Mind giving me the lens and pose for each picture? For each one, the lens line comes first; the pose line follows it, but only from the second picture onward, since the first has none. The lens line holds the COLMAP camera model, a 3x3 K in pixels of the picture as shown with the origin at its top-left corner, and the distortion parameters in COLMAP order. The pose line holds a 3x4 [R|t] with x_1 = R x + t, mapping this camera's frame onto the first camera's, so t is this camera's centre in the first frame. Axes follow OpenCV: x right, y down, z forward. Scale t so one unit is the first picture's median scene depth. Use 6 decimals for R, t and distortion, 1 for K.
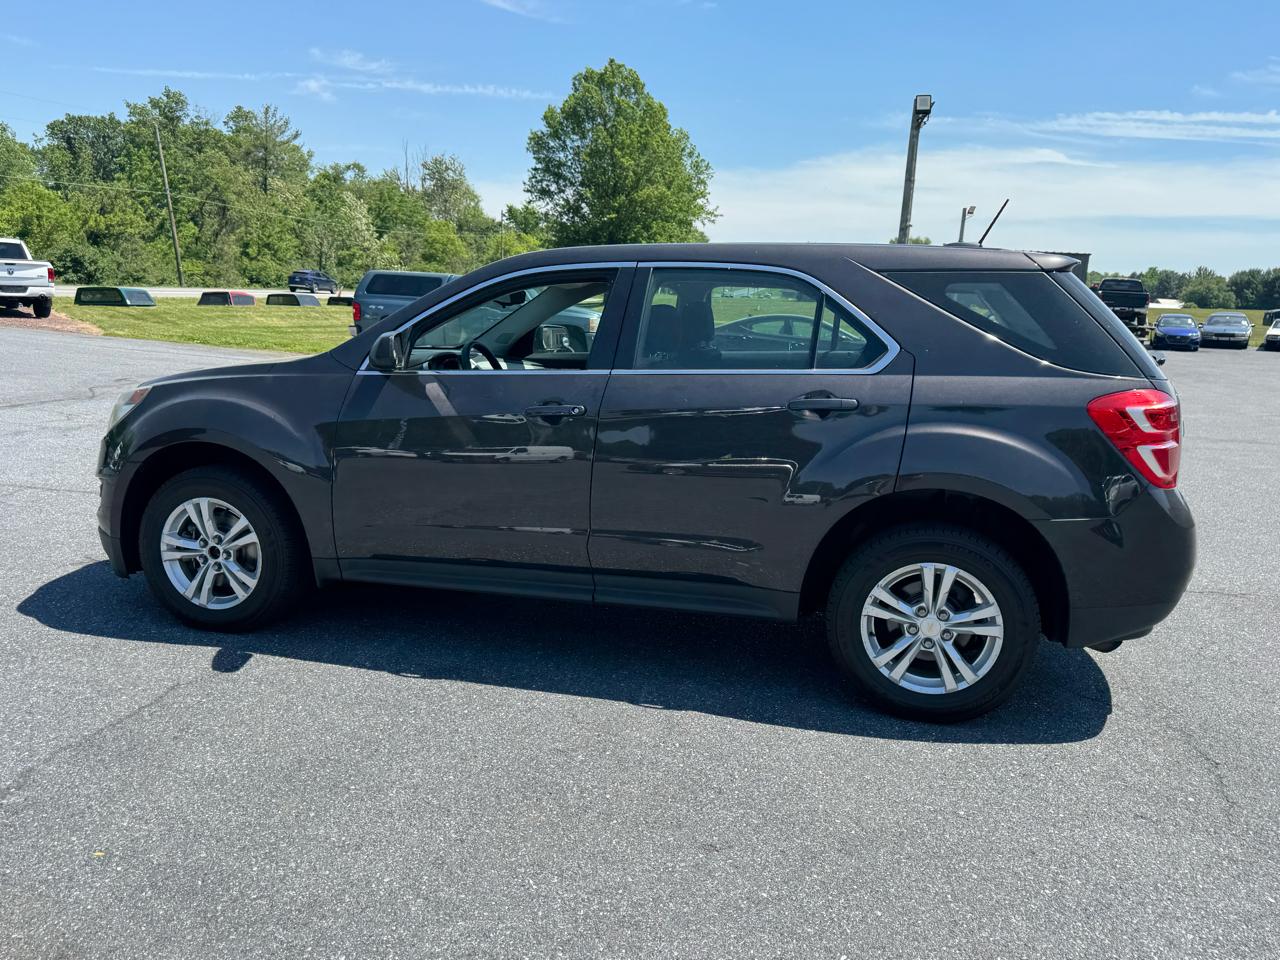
lens RADIAL K [[1019.1, 0, 638.0], [0, 1019.1, 483.2], [0, 0, 1]] dist [0.055968, -0.080223]
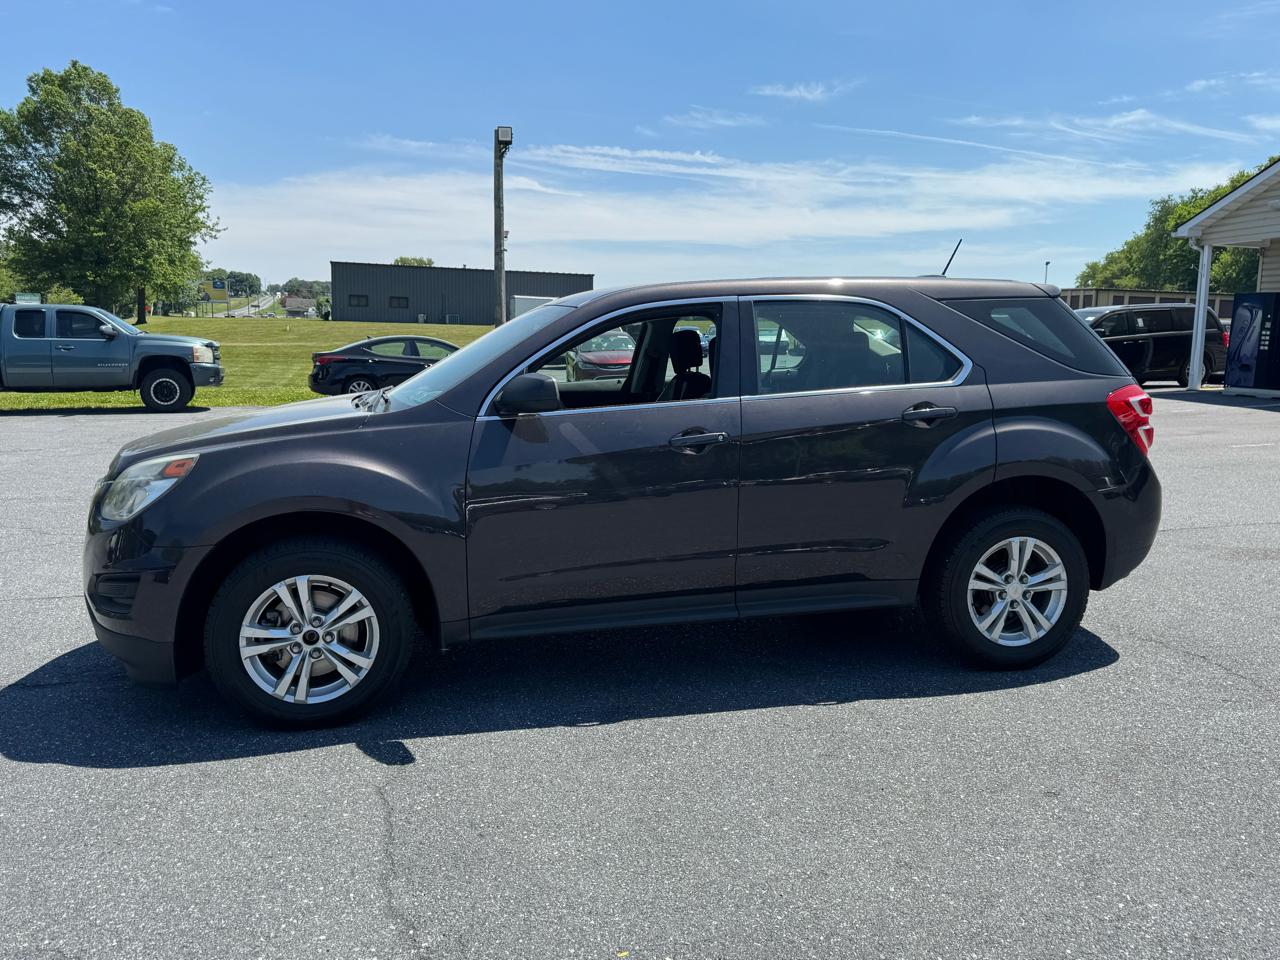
lens RADIAL K [[1019.1, 0, 642.1], [0, 1019.1, 459.1], [0, 0, 1]] dist [0.055968, -0.080223]
pose [[0.885015, -0.092970, 0.456185, -0.542198], [0.111254, 0.993703, -0.013322, -0.039339], [-0.452074, 0.062543, 0.889785, 0.091357]]
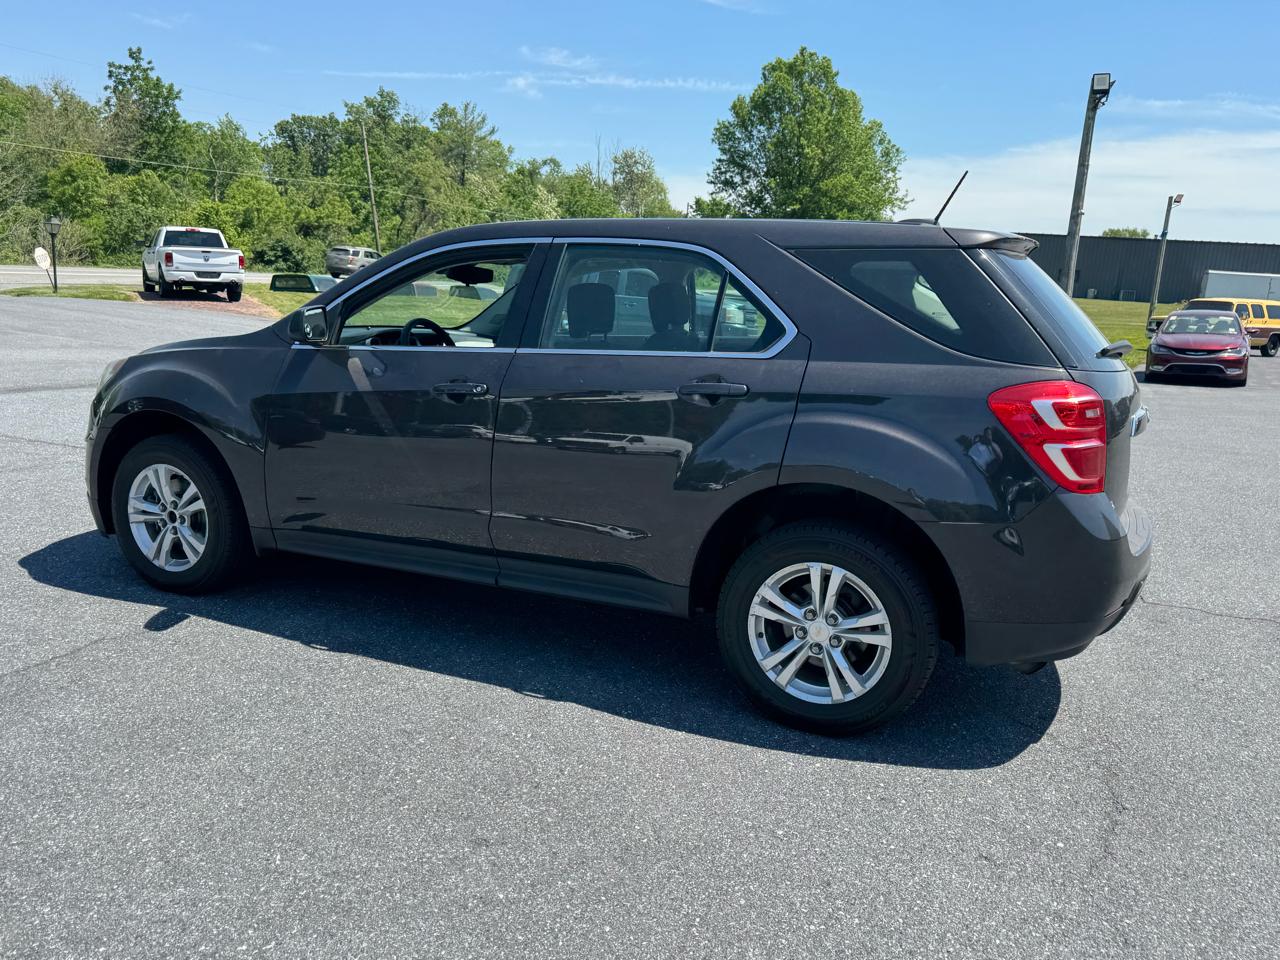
lens RADIAL K [[1019.1, 0, 647.9], [0, 1019.1, 482.0], [0, 0, 1]] dist [0.055968, -0.080223]
pose [[0.984422, 0.042396, -0.170636, 0.239496], [-0.041385, 0.999098, 0.009479, 0.001974], [0.170884, -0.002270, 0.985289, 0.051589]]
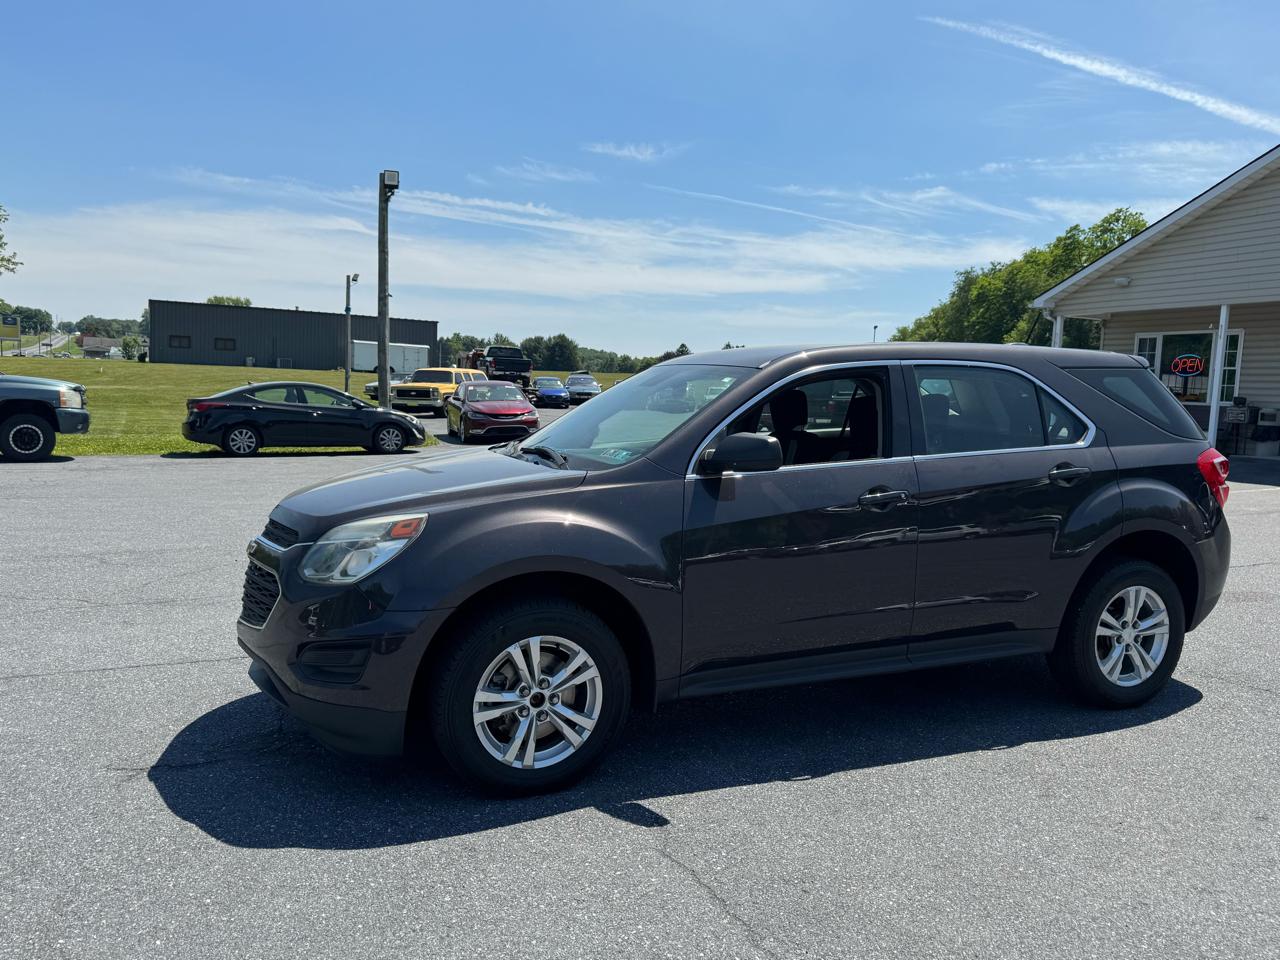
lens RADIAL K [[1019.1, 0, 657.2], [0, 1019.1, 486.3], [0, 0, 1]] dist [0.055968, -0.080223]
pose [[0.786426, -0.079612, 0.612533, -0.831036], [0.113218, 0.993438, -0.016239, -0.082156], [-0.607220, 0.082121, 0.790278, 0.257704]]
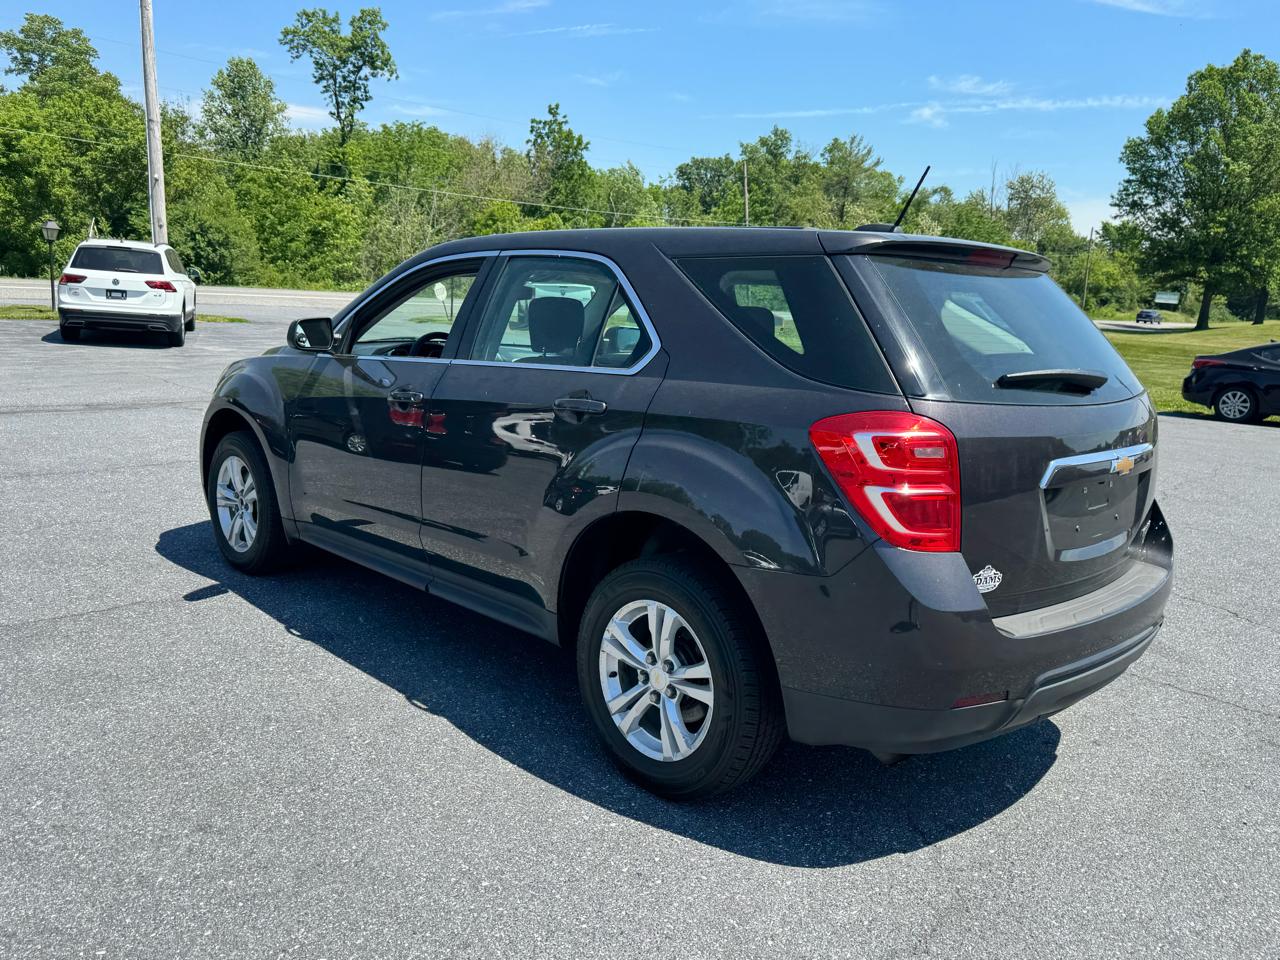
lens RADIAL K [[1019.1, 0, 631.2], [0, 1019.1, 477.5], [0, 0, 1]] dist [0.055968, -0.080223]
pose [[0.843886, 0.101621, -0.526810, 0.579652], [-0.116264, 0.993204, 0.005347, -0.020647], [0.523773, 0.056737, 0.849966, 0.227828]]
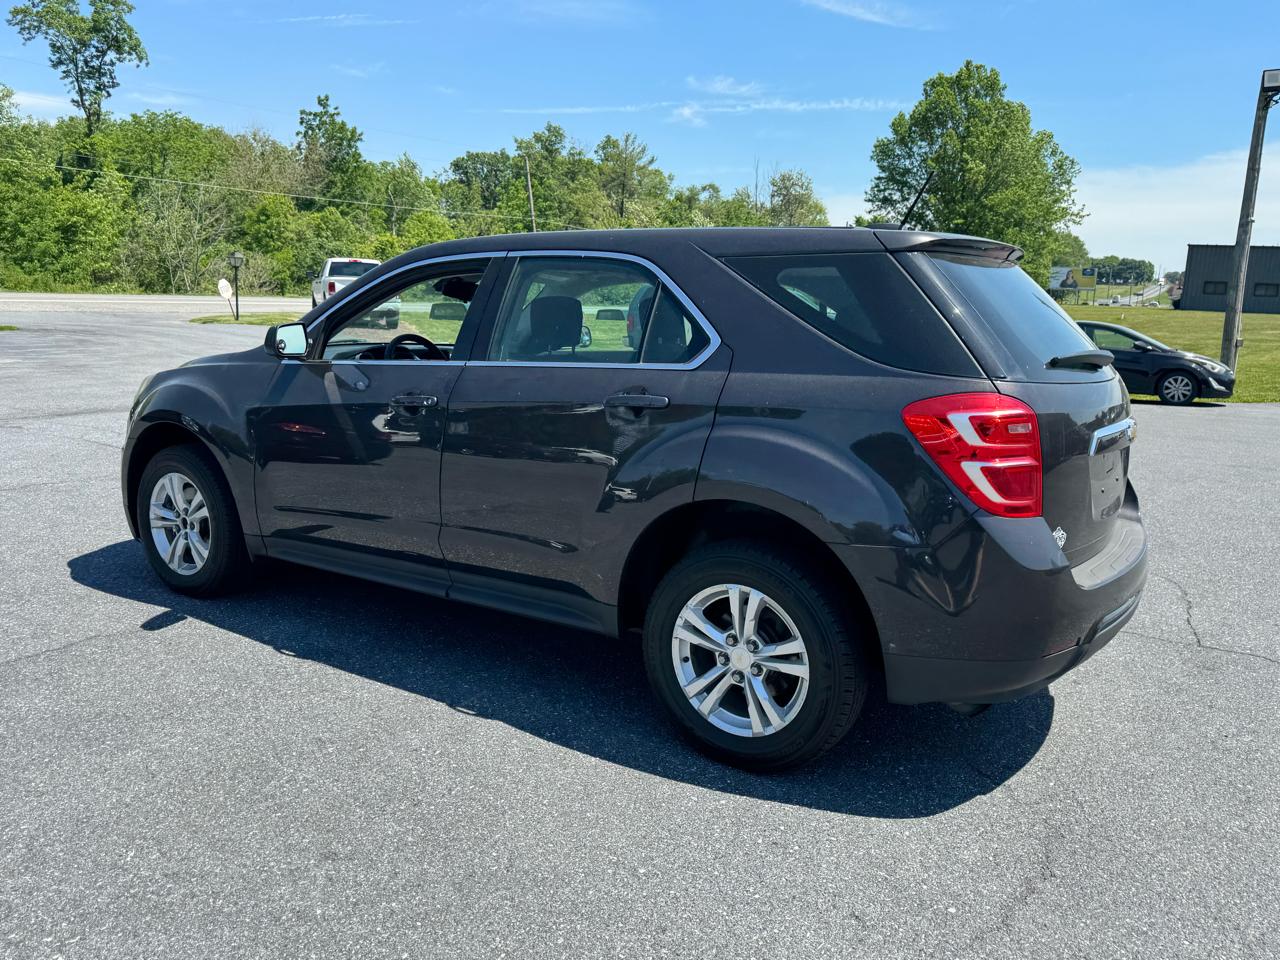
lens RADIAL K [[1019.1, 0, 629.4], [0, 1019.1, 464.1], [0, 0, 1]] dist [0.055968, -0.080223]
pose [[0.938679, 0.048271, -0.341396, 0.408576], [-0.058695, 0.998070, -0.020264, -0.001712], [0.339759, 0.039059, 0.939701, 0.119972]]
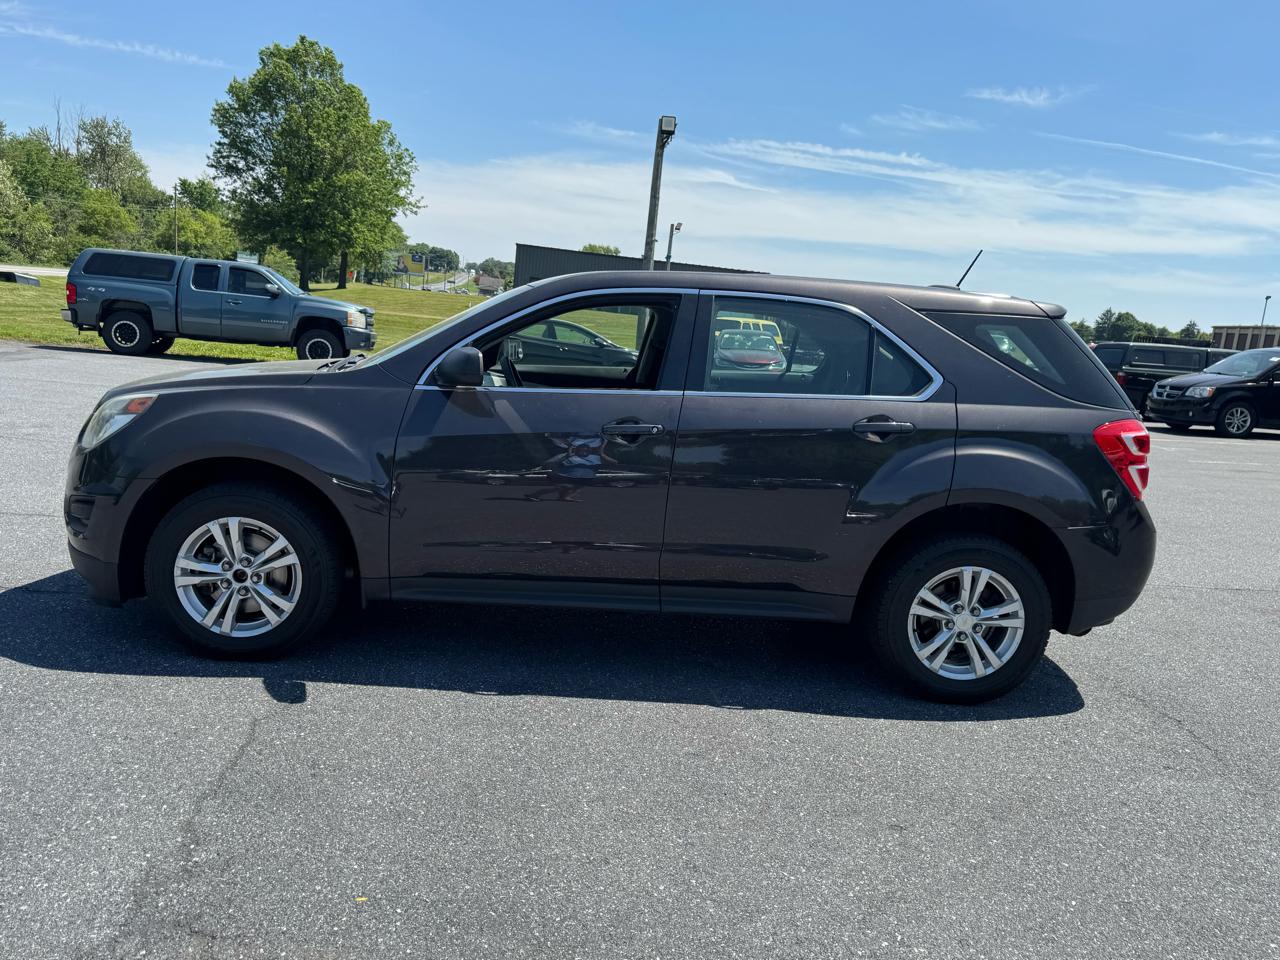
lens RADIAL K [[1019.1, 0, 638.5], [0, 1019.1, 486.7], [0, 0, 1]] dist [0.055968, -0.080223]
pose [[0.954030, -0.005759, 0.299657, -0.344265], [0.004093, 0.999972, 0.006188, -0.017098], [-0.299684, -0.004677, 0.954027, 0.007897]]
